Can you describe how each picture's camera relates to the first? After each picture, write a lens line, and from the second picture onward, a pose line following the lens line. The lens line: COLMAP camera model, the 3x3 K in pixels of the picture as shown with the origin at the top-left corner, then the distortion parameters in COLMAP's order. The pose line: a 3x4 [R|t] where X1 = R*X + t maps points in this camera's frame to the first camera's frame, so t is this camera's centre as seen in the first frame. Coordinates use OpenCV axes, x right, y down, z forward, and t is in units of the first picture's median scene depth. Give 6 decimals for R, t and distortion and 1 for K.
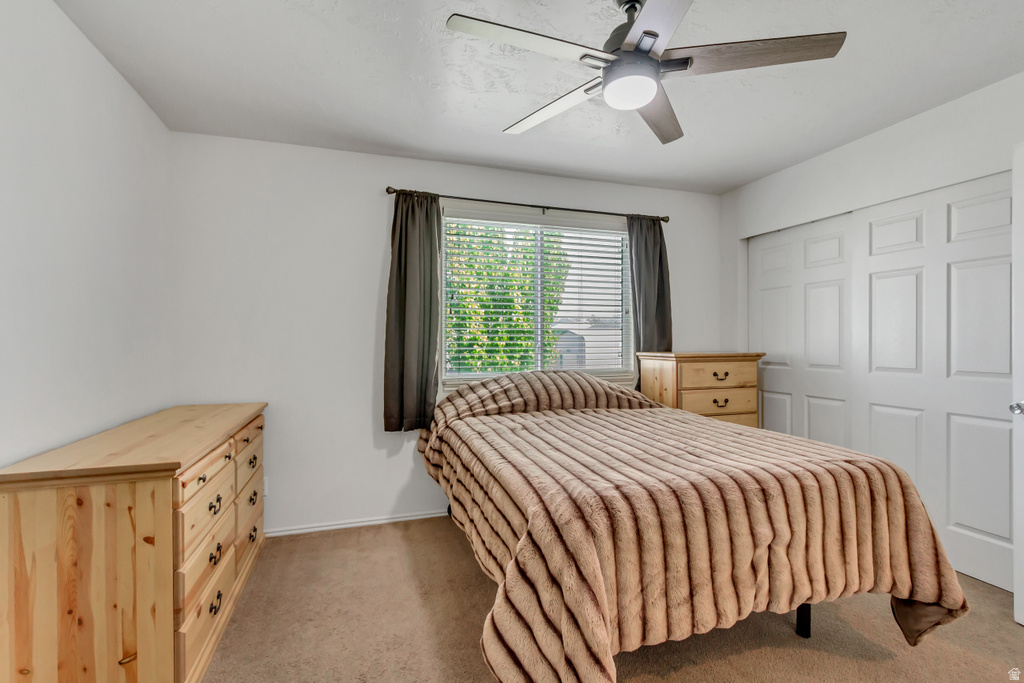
lens RADIAL K [[459.2, 0, 514.4], [0, 459.2, 337.8], [0, 0, 1]] dist [-0.000651, -0.000160]
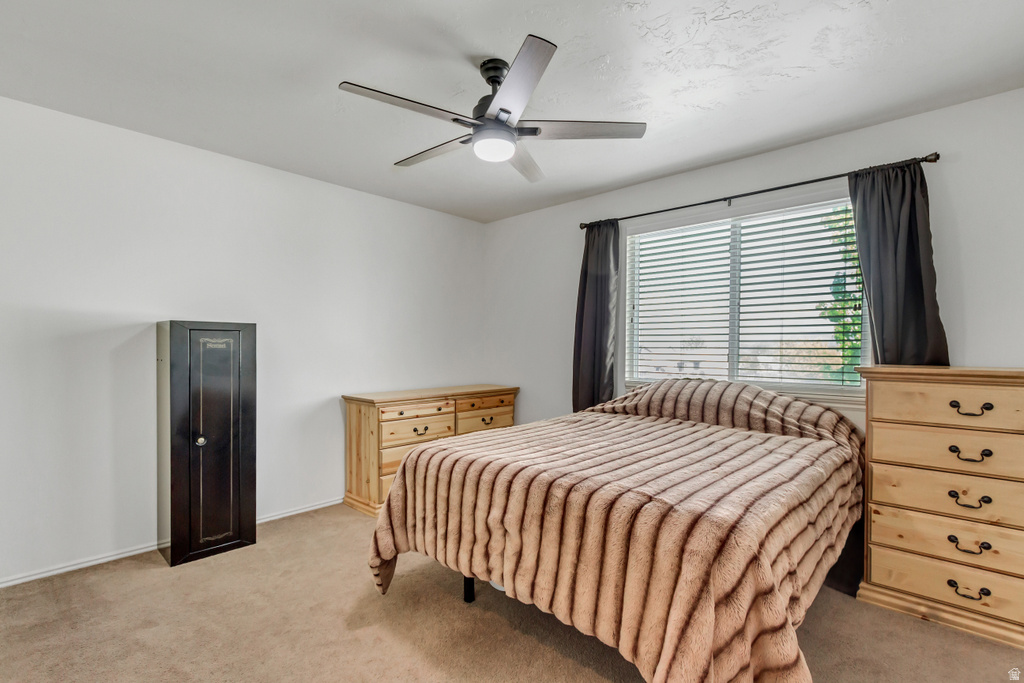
lens RADIAL K [[475.0, 0, 515.7], [0, 475.0, 341.9], [0, 0, 1]] dist [0.000964, -0.000064]
pose [[0.491299, -0.006236, -0.870969, 0.729393], [0.000971, 0.999978, -0.006612, 0.001415], [0.870990, 0.002403, 0.491294, 0.202574]]
